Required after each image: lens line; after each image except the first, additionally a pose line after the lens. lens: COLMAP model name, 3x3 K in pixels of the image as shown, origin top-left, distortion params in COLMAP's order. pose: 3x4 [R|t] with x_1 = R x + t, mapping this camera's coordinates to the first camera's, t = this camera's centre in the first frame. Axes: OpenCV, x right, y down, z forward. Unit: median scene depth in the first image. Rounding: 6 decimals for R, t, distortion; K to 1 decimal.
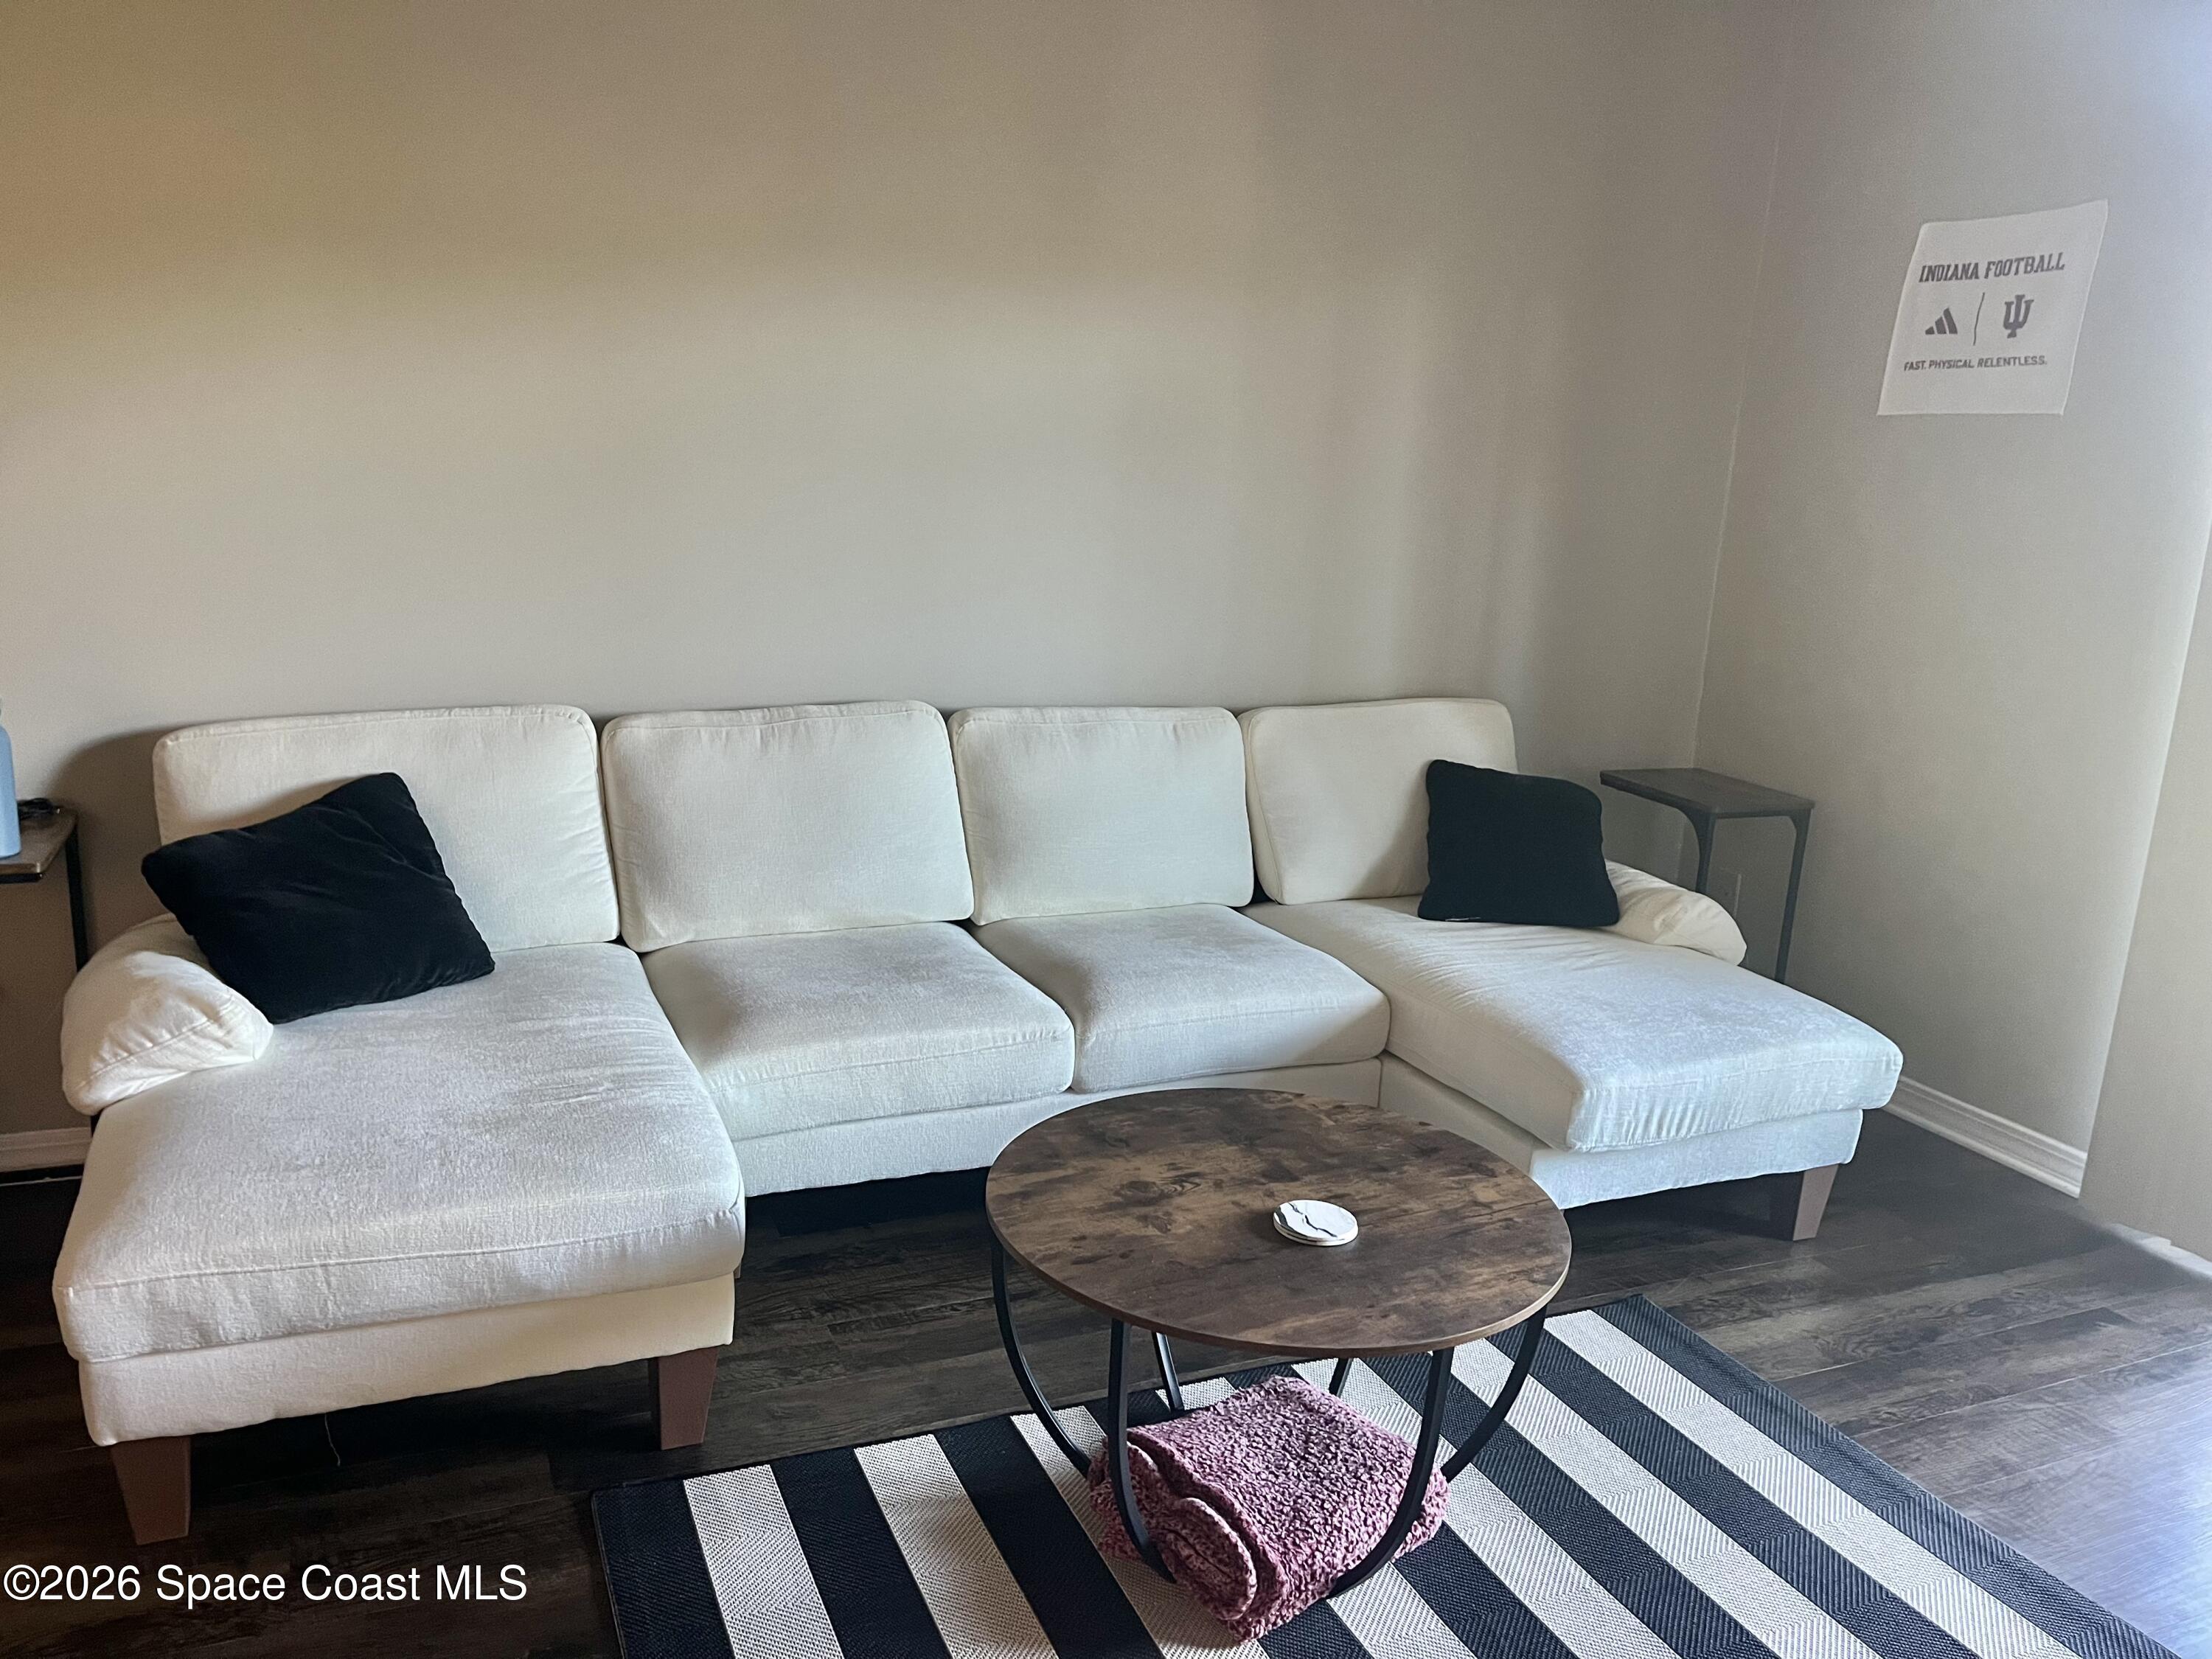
lens RADIAL K [[1722.3, 0, 1109.6], [0, 1722.3, 836.1], [0, 0, 1]] dist [0.052150, -0.009996]
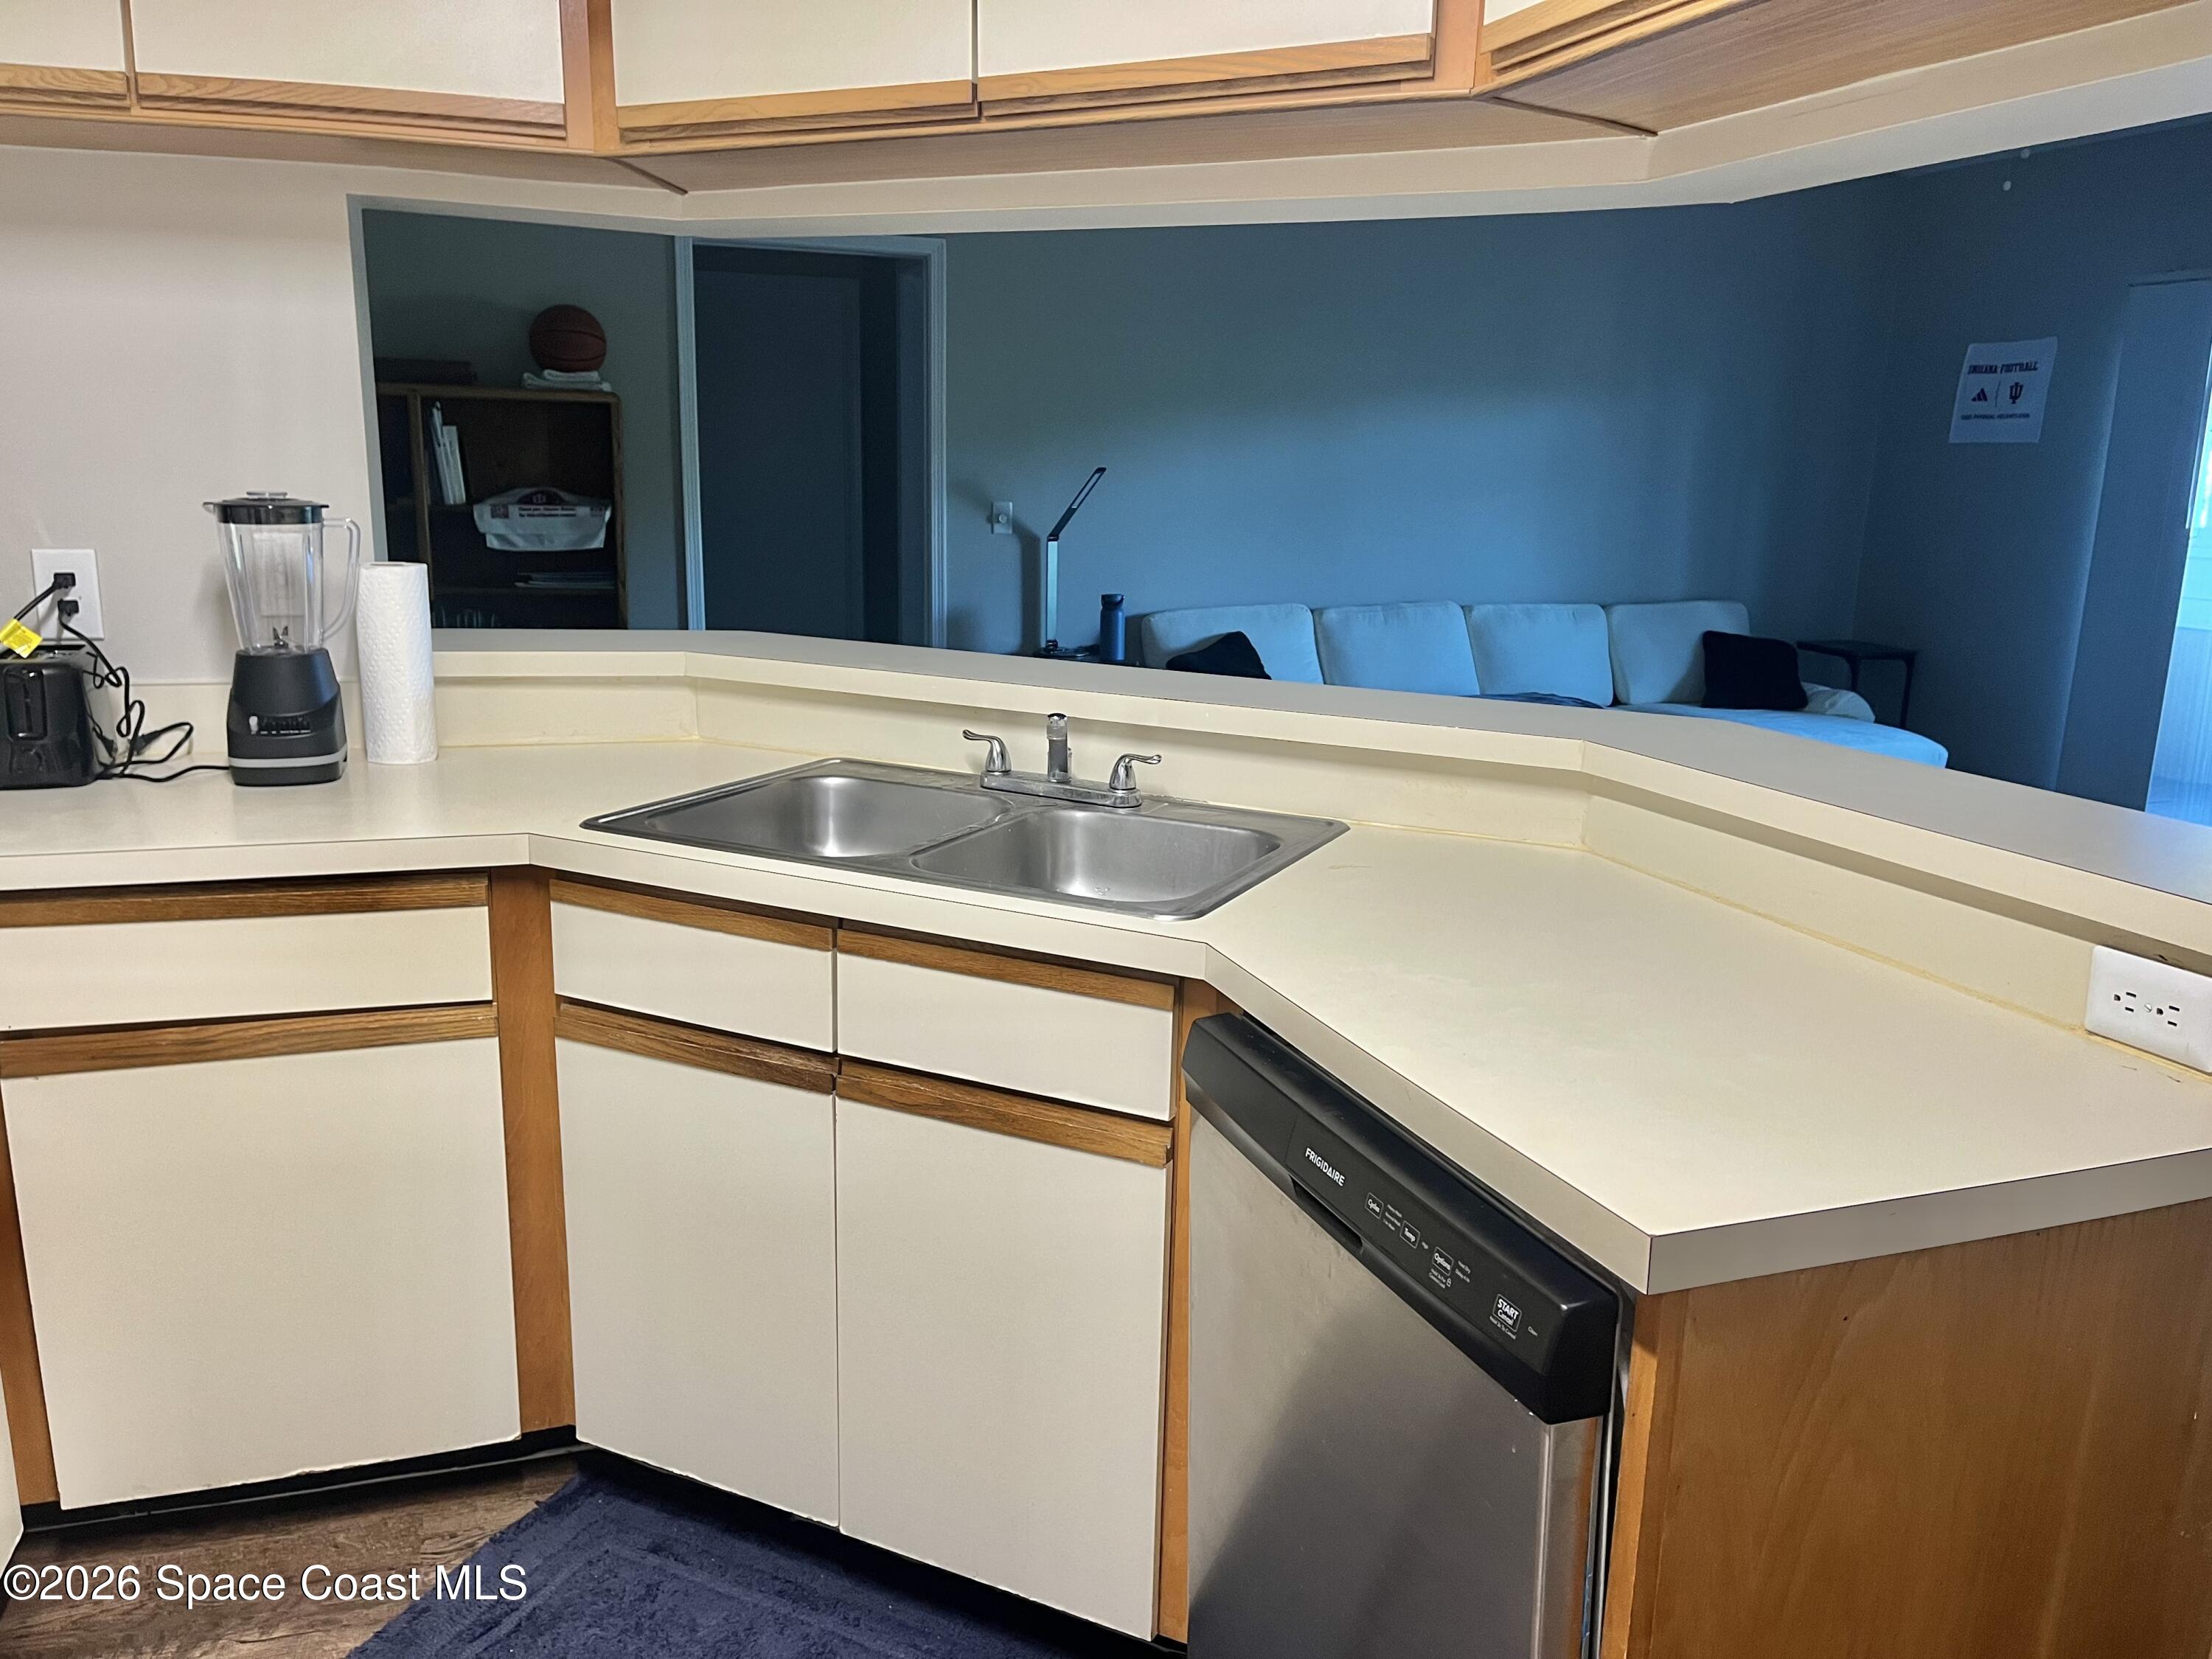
lens RADIAL K [[1722.3, 0, 1102.1], [0, 1722.3, 815.5], [0, 0, 1]] dist [0.052150, -0.009996]
pose [[0.994270, -0.010278, -0.106402, -0.287639], [0.008228, 0.999772, -0.019686, 0.201352], [0.106580, 0.018698, 0.994128, -1.023924]]
